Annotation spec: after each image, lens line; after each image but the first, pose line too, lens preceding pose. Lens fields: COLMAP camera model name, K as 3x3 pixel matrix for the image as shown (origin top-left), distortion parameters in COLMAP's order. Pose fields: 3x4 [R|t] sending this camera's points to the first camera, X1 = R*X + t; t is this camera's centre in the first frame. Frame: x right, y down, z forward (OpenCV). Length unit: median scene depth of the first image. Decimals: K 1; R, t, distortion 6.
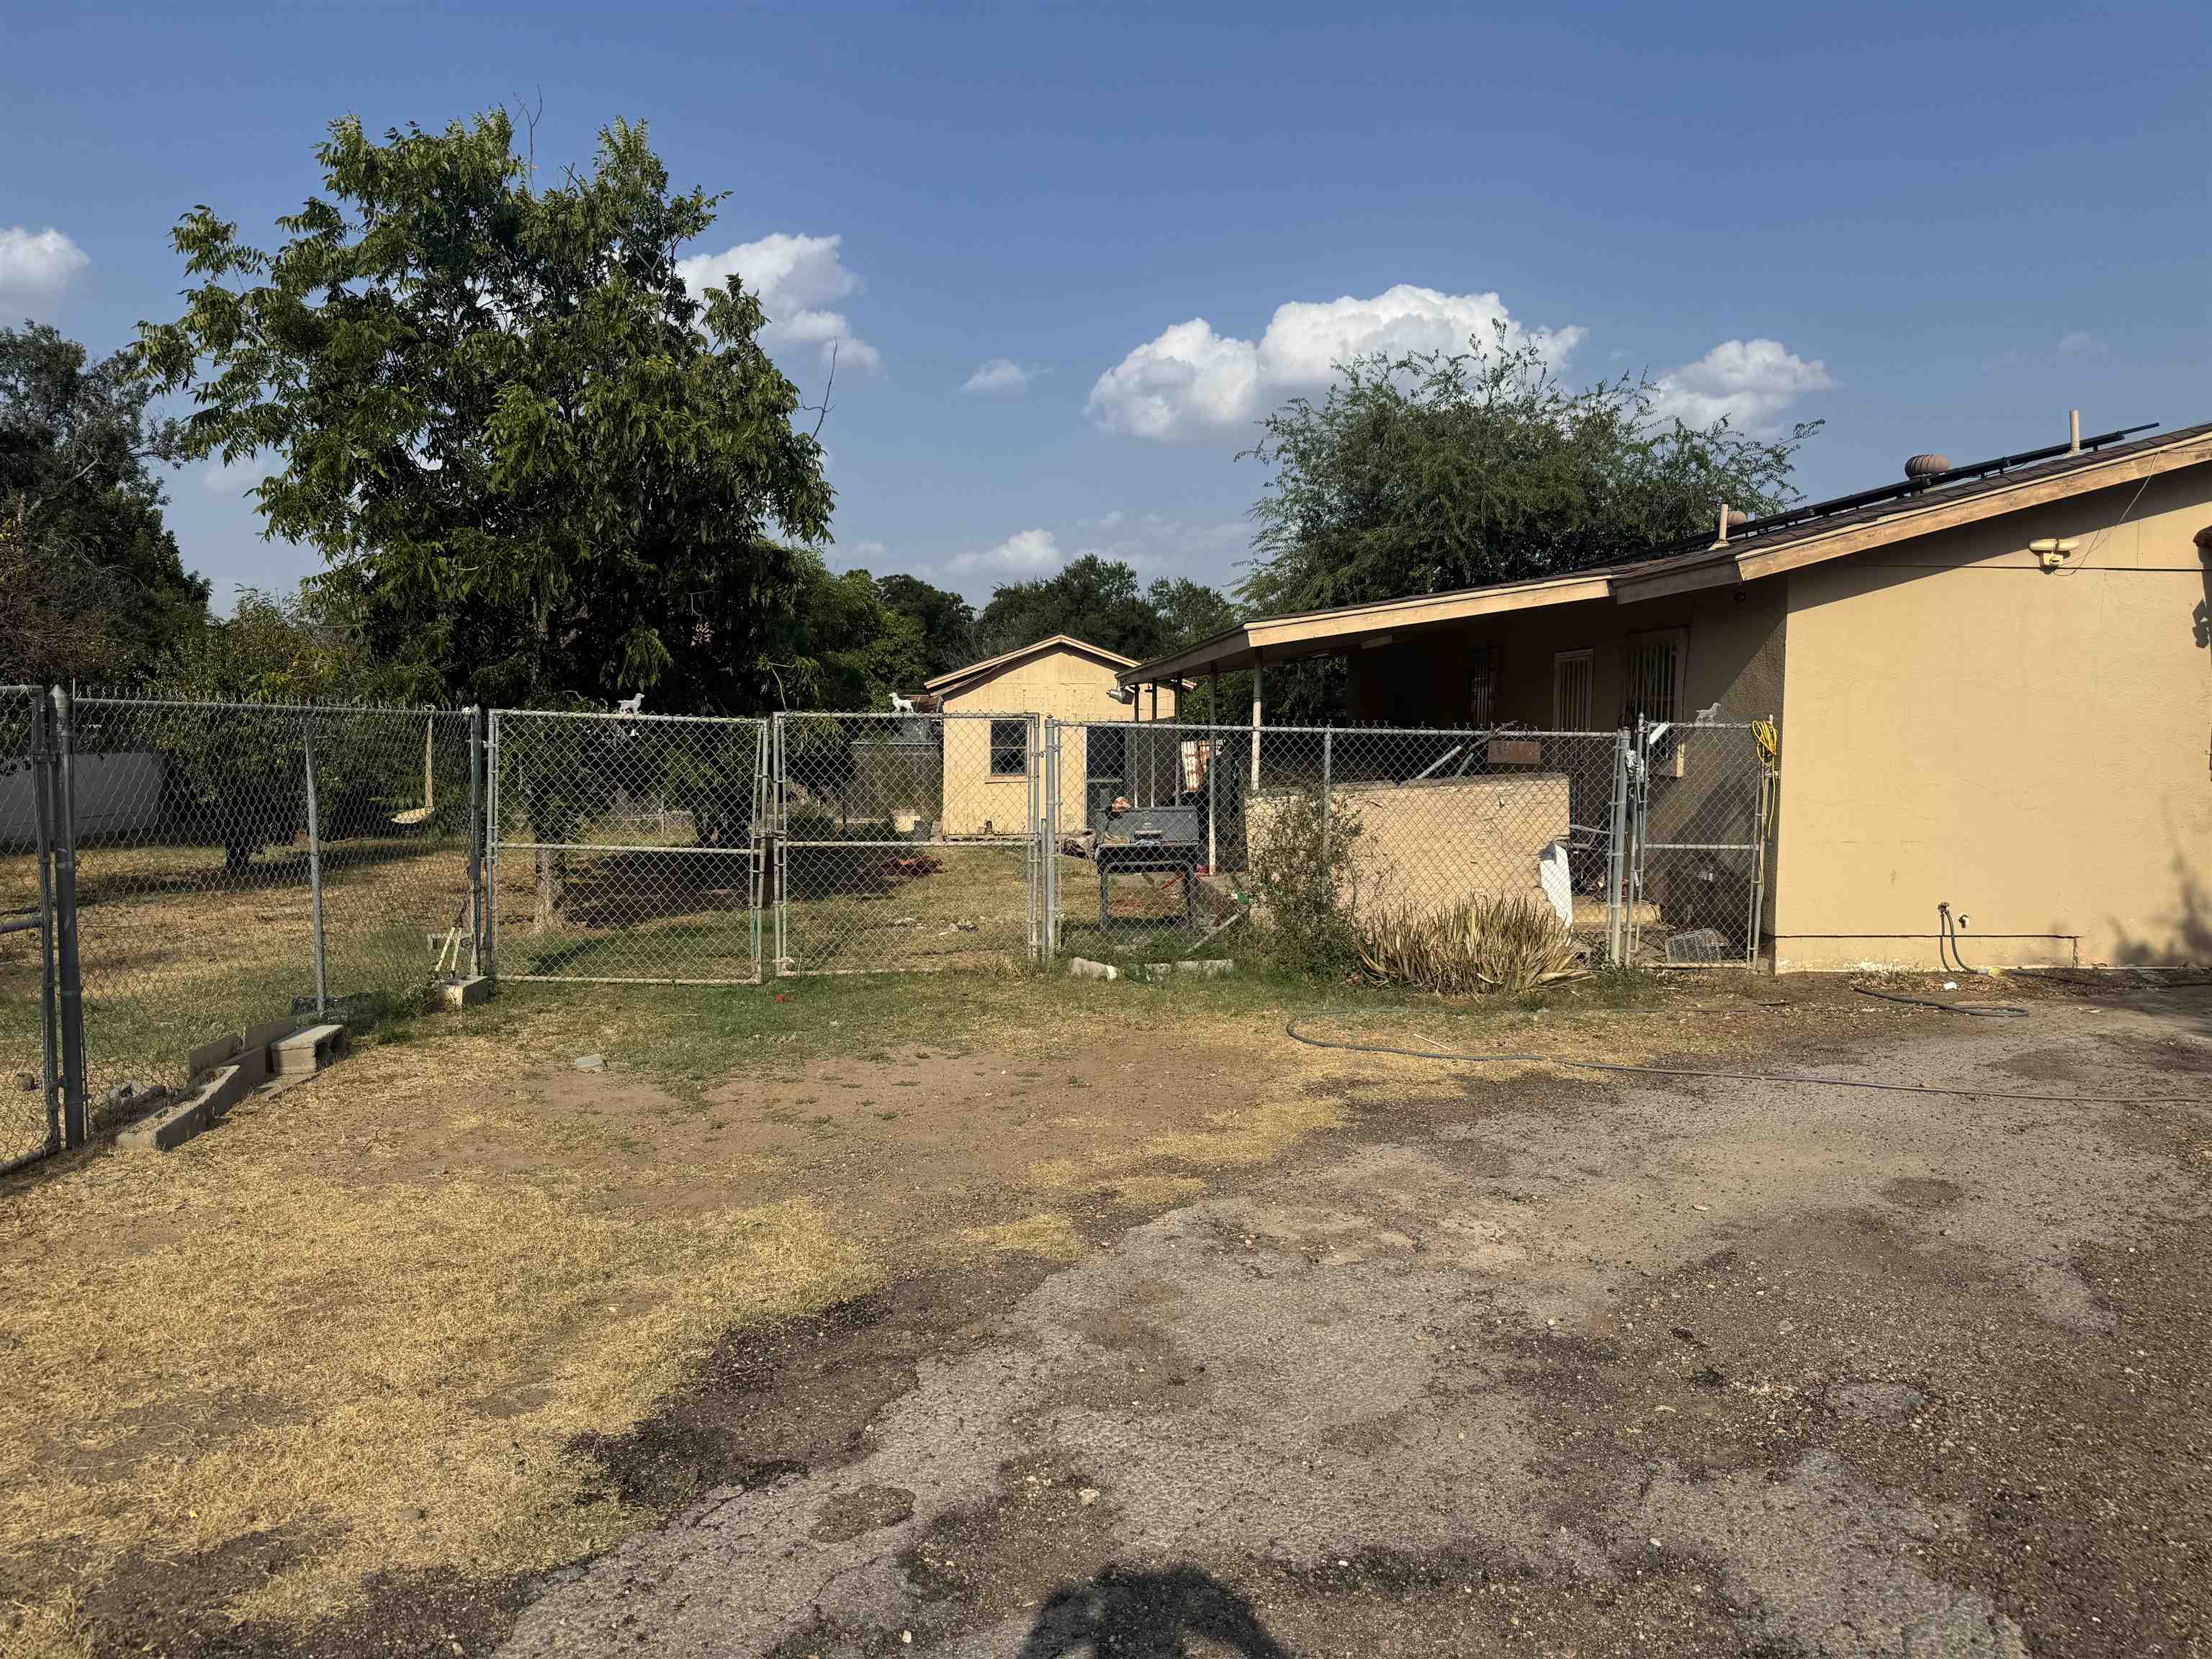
lens RADIAL K [[1516.2, 0, 1102.4], [0, 1516.2, 823.4], [0, 0, 1]] dist [0.036885, -0.065440]
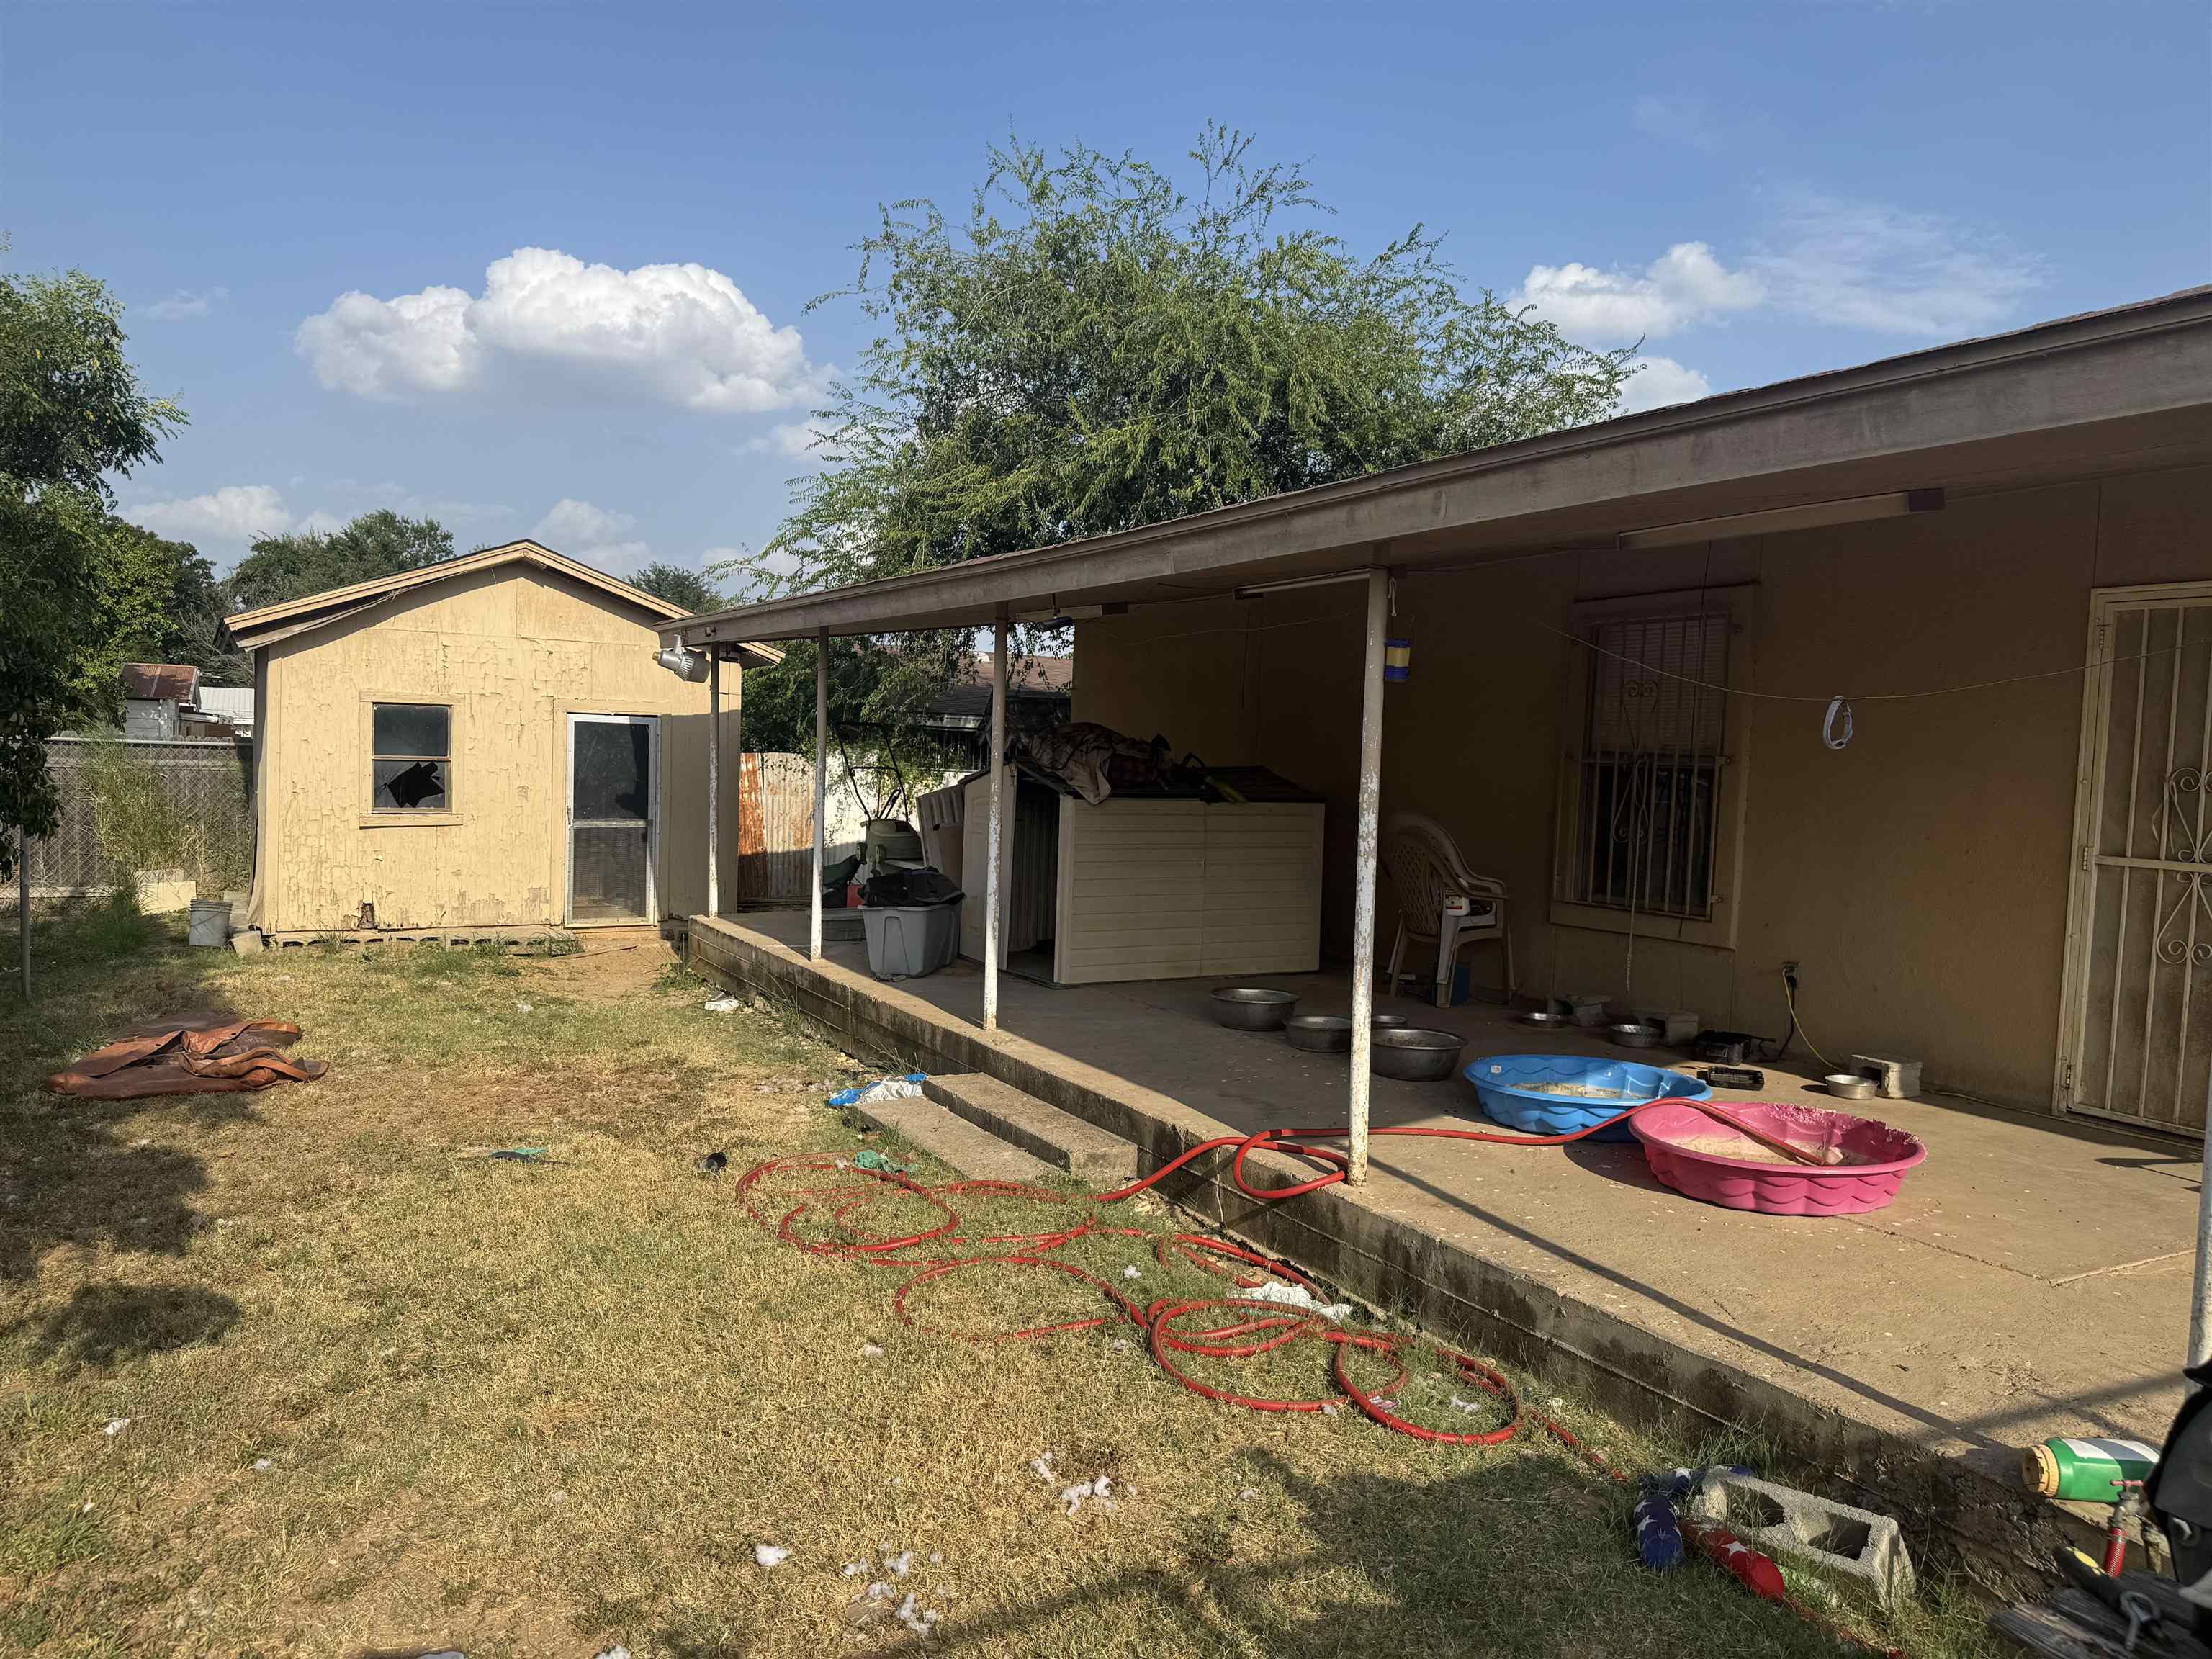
lens RADIAL K [[1516.2, 0, 1101.0], [0, 1516.2, 828.6], [0, 0, 1]] dist [0.036885, -0.065440]
pose [[0.899297, 0.007457, 0.437274, -0.076975], [-0.005903, 0.999971, -0.004913, -0.025102], [-0.437298, 0.001837, 0.899315, 0.439249]]
